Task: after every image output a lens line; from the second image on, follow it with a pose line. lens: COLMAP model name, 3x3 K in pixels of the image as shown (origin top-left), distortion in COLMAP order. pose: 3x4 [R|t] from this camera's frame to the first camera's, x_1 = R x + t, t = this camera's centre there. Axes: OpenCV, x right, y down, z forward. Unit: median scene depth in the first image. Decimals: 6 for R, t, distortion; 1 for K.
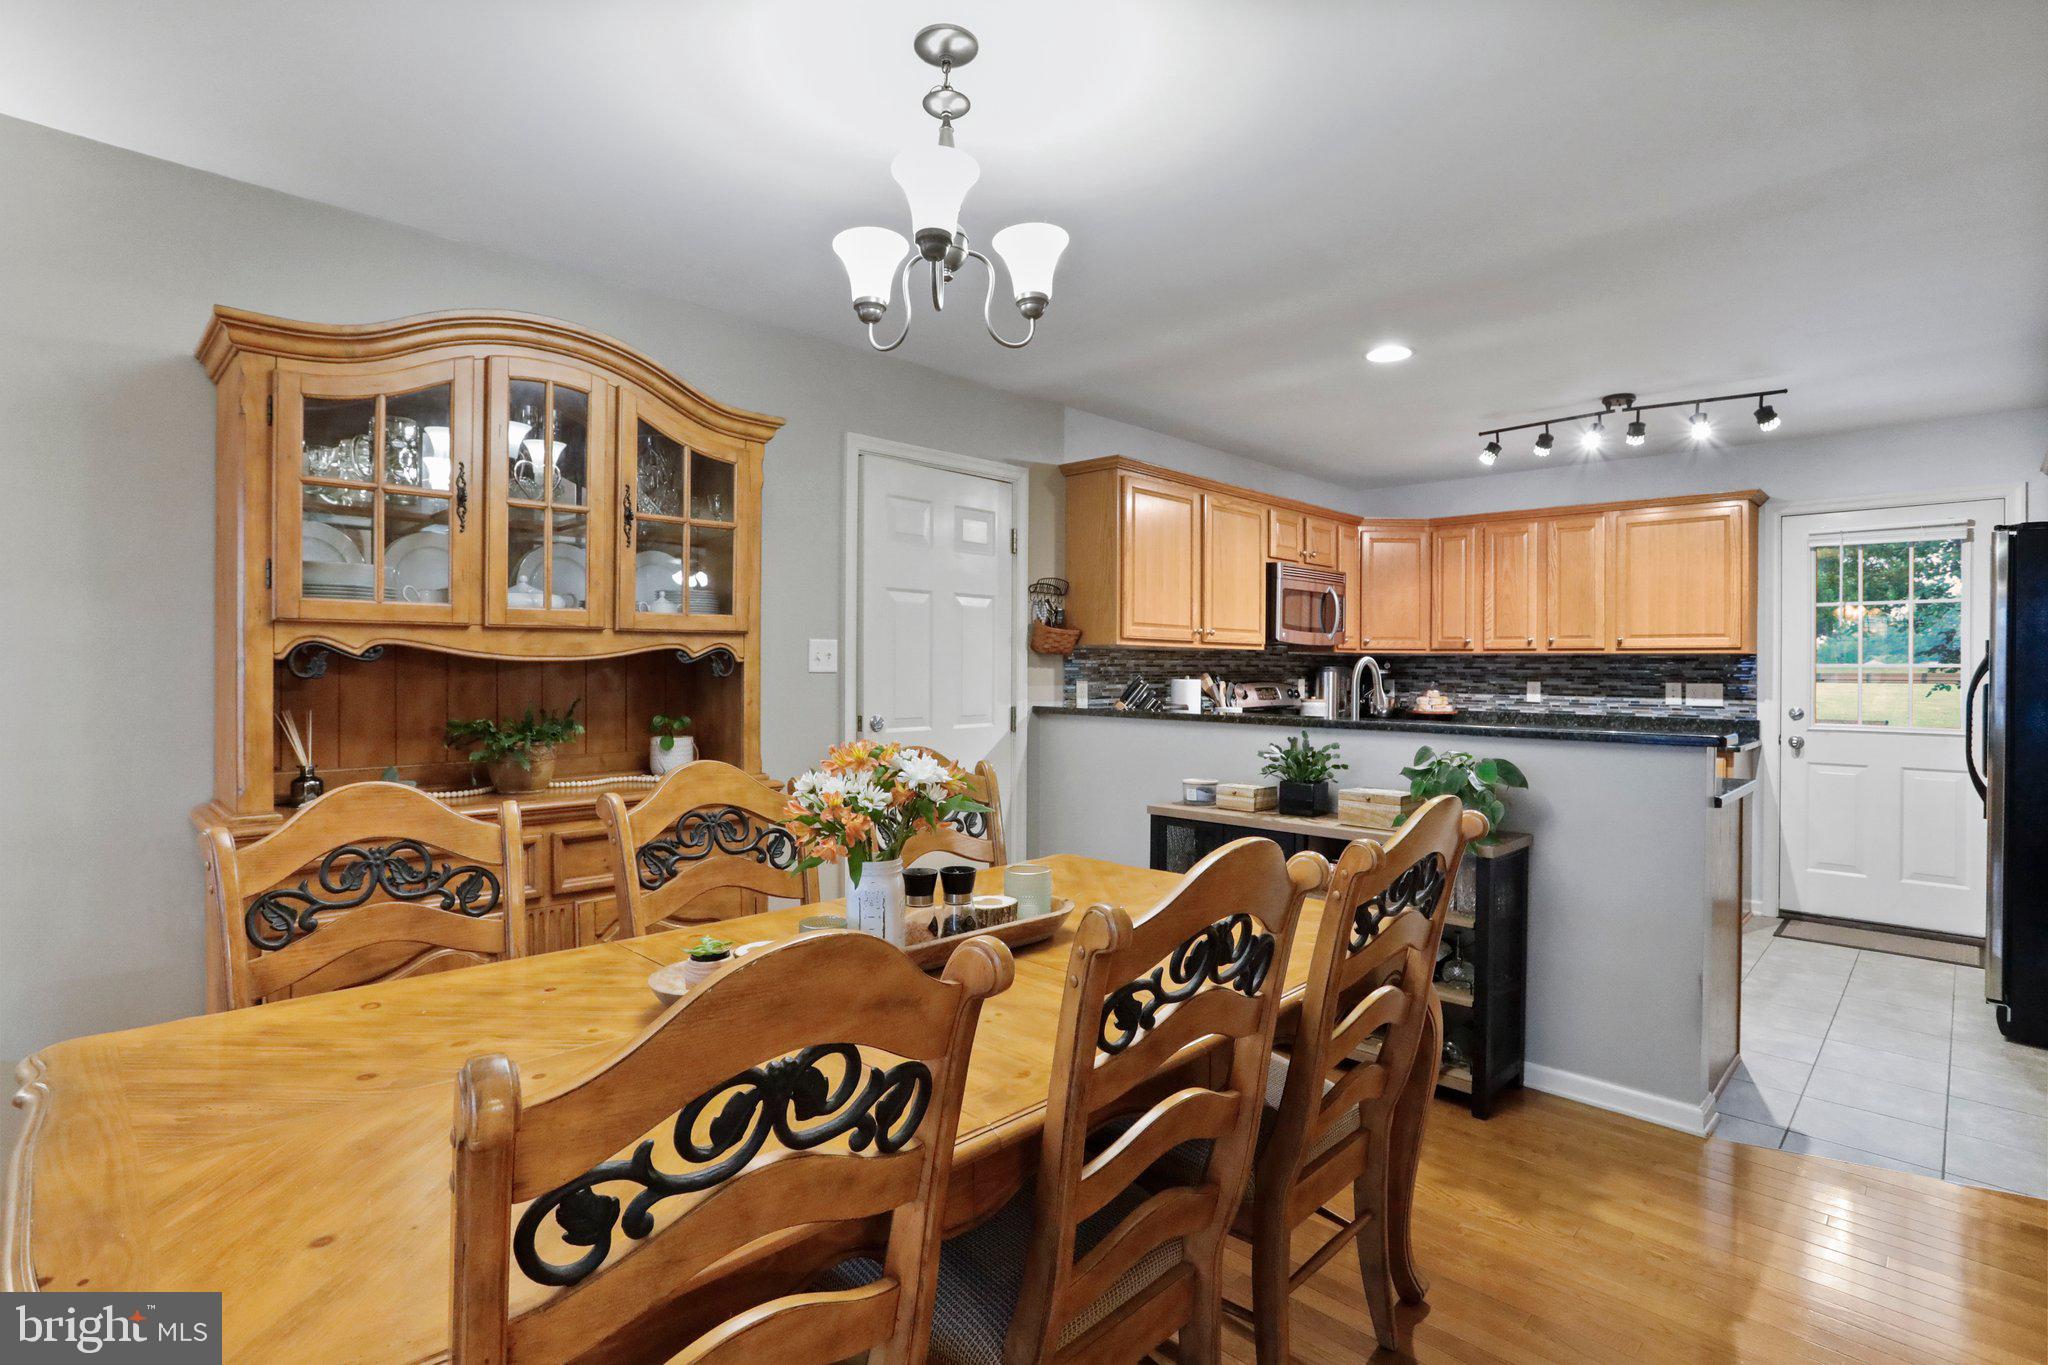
lens RADIAL K [[987.2, 0, 1012.7], [0, 987.2, 669.1], [0, 0, 1]] dist [-0.052152, 0.020508]
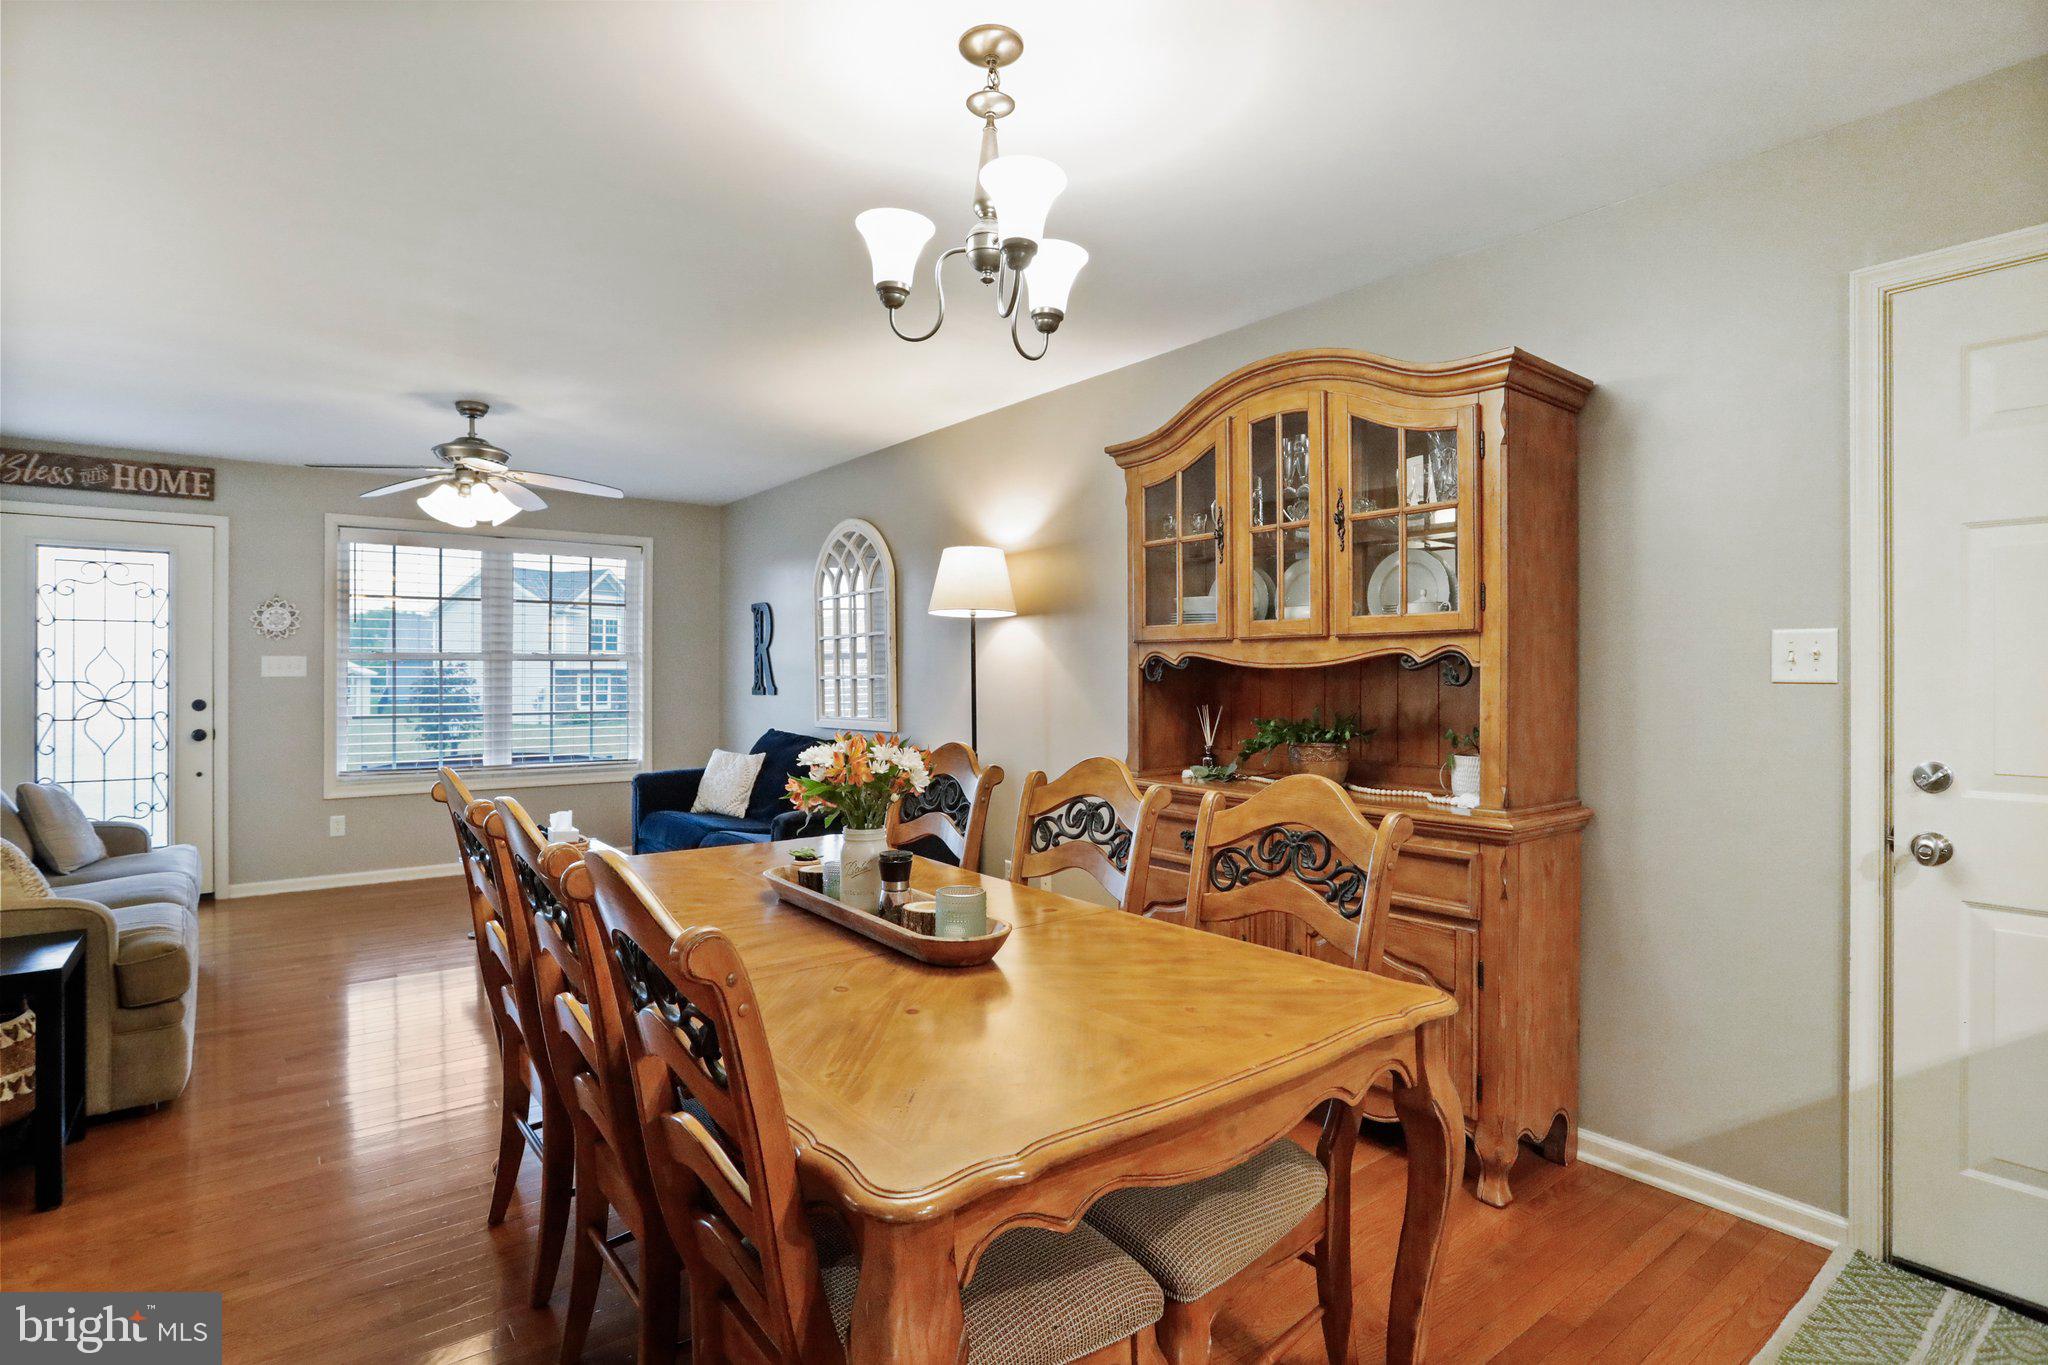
lens RADIAL K [[1042.5, 0, 1029.4], [0, 1042.5, 669.1], [0, 0, 1]] dist [-0.037345, 0.001368]
pose [[-0.129996, -0.007954, -0.991483, 0.364314], [-0.004463, 0.999962, -0.007436, 0.001341], [0.991504, 0.003458, -0.130027, 0.443910]]
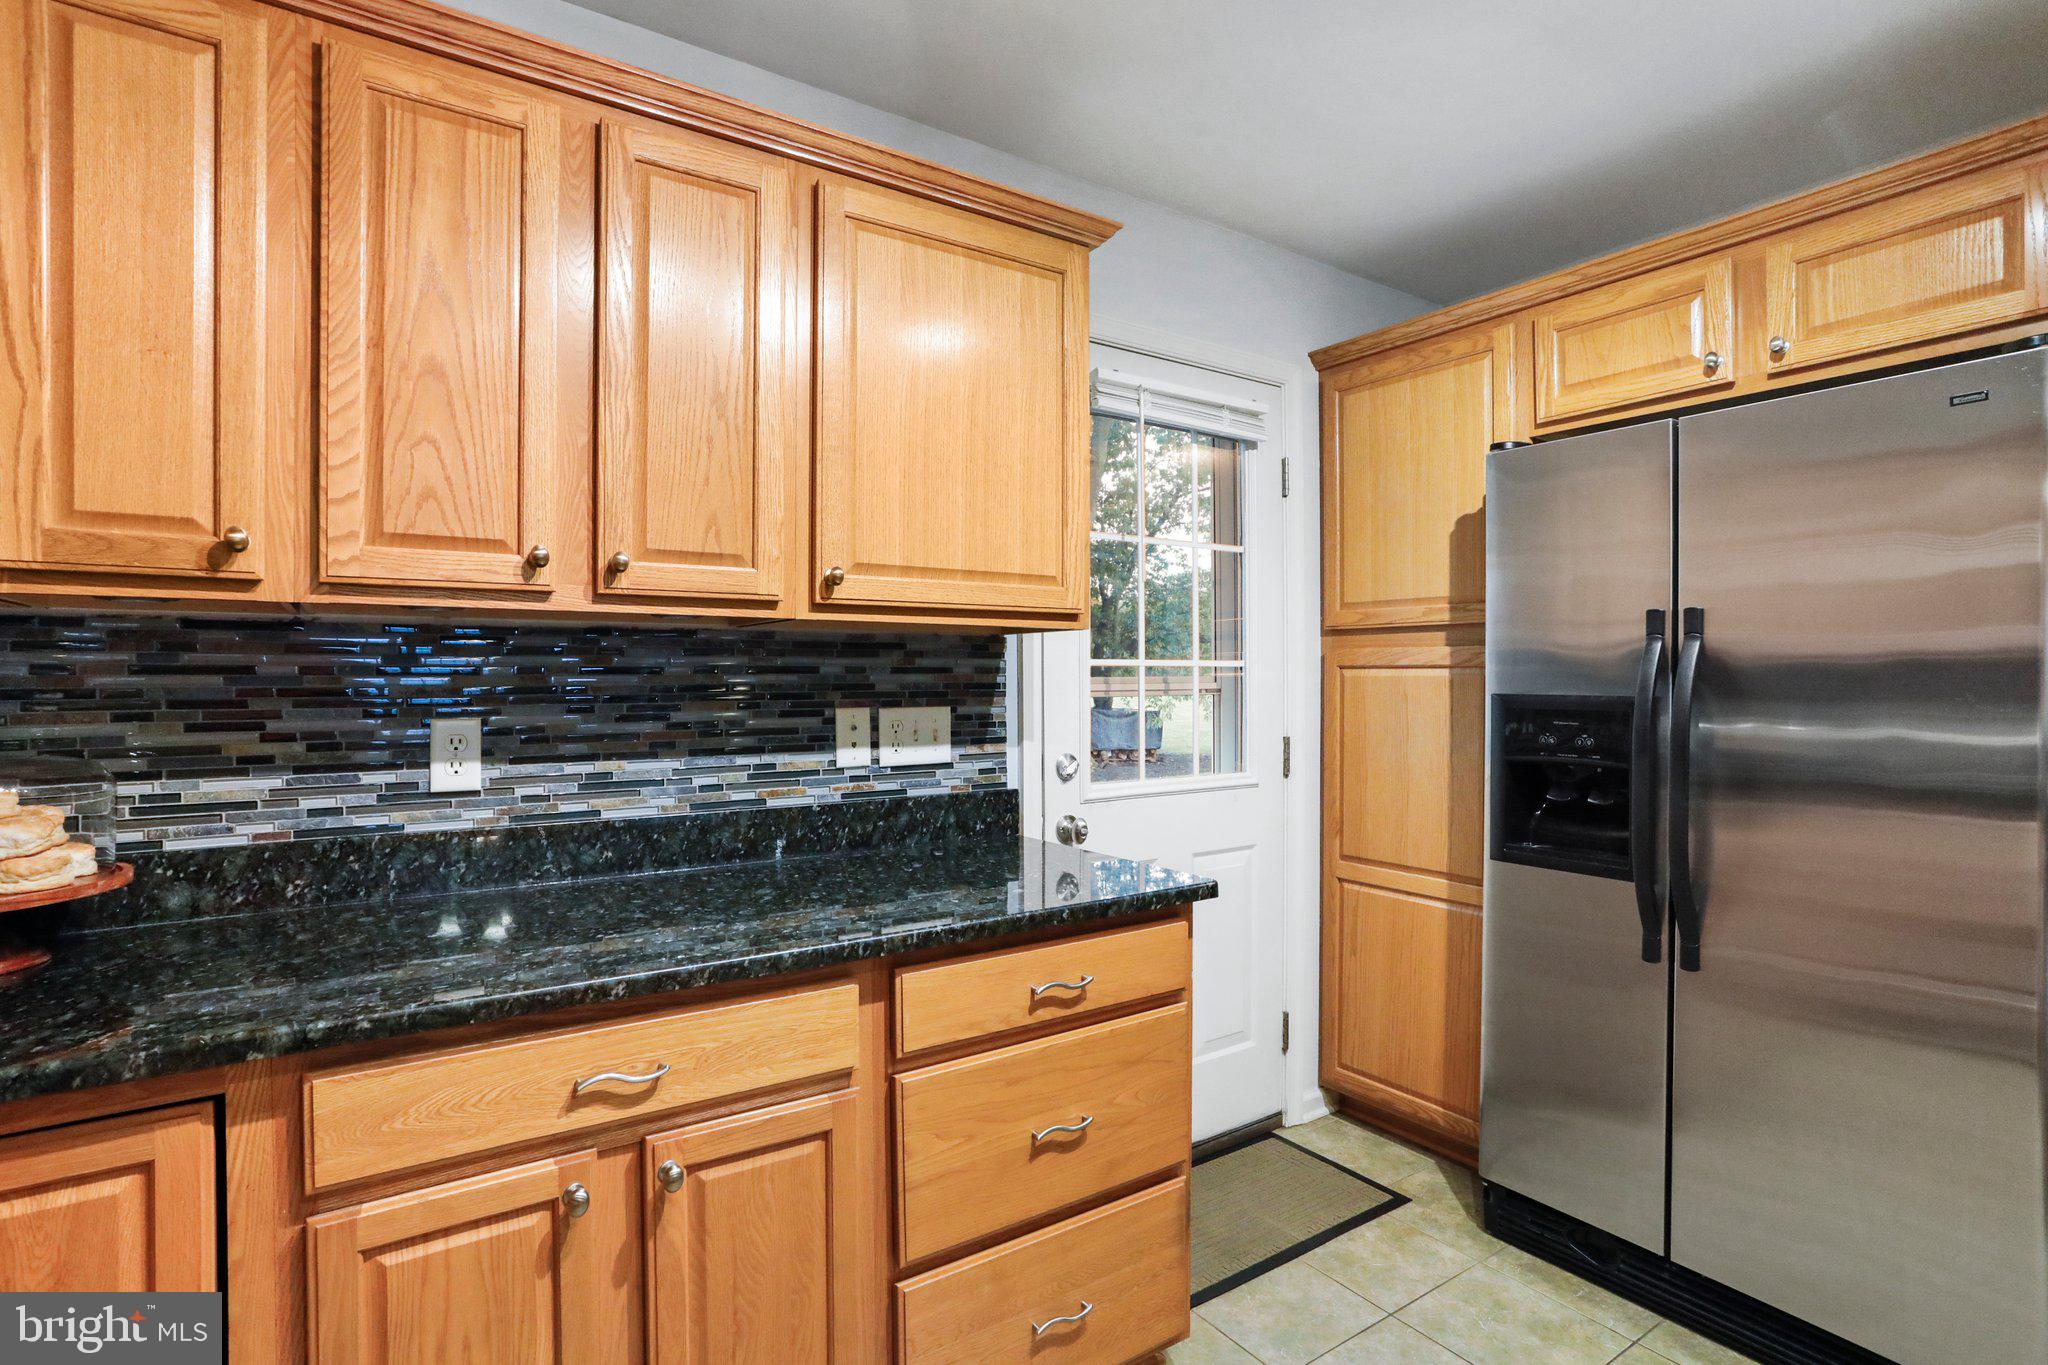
lens RADIAL K [[1007.9, 0, 1021.0], [0, 1007.9, 673.4], [0, 0, 1]] dist [-0.061043, 0.035186]
pose [[0.203117, -0.003136, 0.979149, 0.342362], [0.006588, 0.999977, 0.001836, 0.000868], [-0.979132, 0.006078, 0.203133, 0.924963]]
